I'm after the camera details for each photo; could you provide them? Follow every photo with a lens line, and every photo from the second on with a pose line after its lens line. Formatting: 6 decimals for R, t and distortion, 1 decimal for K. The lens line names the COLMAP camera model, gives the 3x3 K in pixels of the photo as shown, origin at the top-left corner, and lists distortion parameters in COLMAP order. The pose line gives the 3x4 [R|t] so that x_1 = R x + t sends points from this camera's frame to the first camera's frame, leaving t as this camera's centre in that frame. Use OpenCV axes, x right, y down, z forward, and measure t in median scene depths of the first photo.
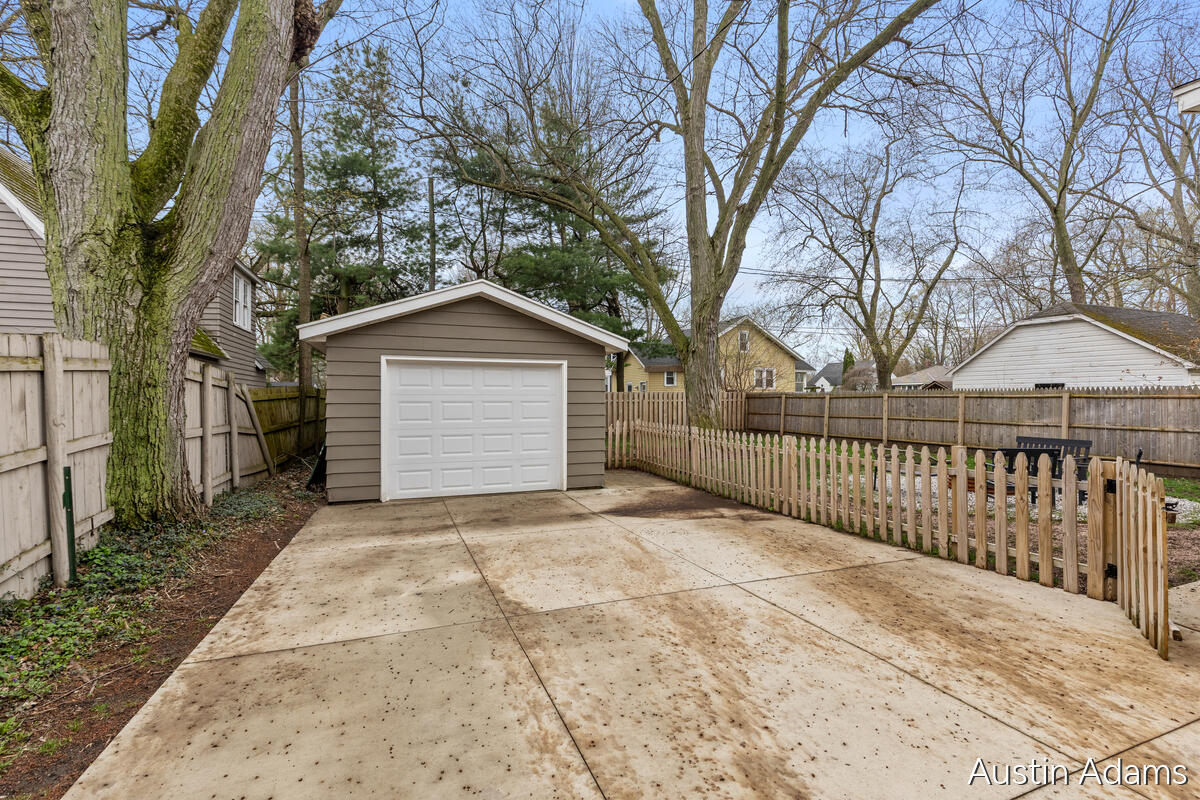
lens RADIAL K [[547.8, 0, 594.2], [0, 547.8, 401.8], [0, 0, 1]] dist [-0.000253, -0.000690]
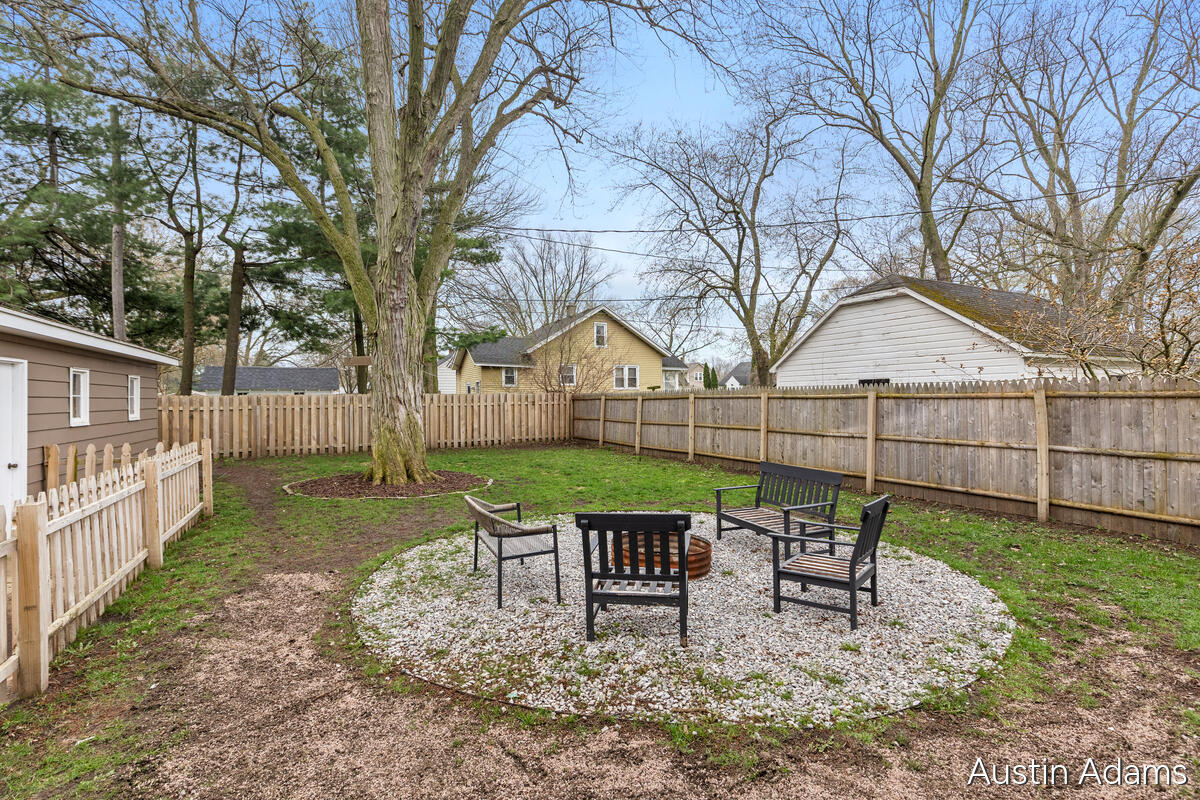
lens RADIAL K [[547.8, 0, 602.5], [0, 547.8, 400.9], [0, 0, 1]] dist [-0.000253, -0.000690]
pose [[0.993745, -0.008887, 0.111318, 0.224853], [0.009310, 0.999951, -0.003283, -0.002445], [-0.111283, 0.004299, 0.993779, 0.170256]]
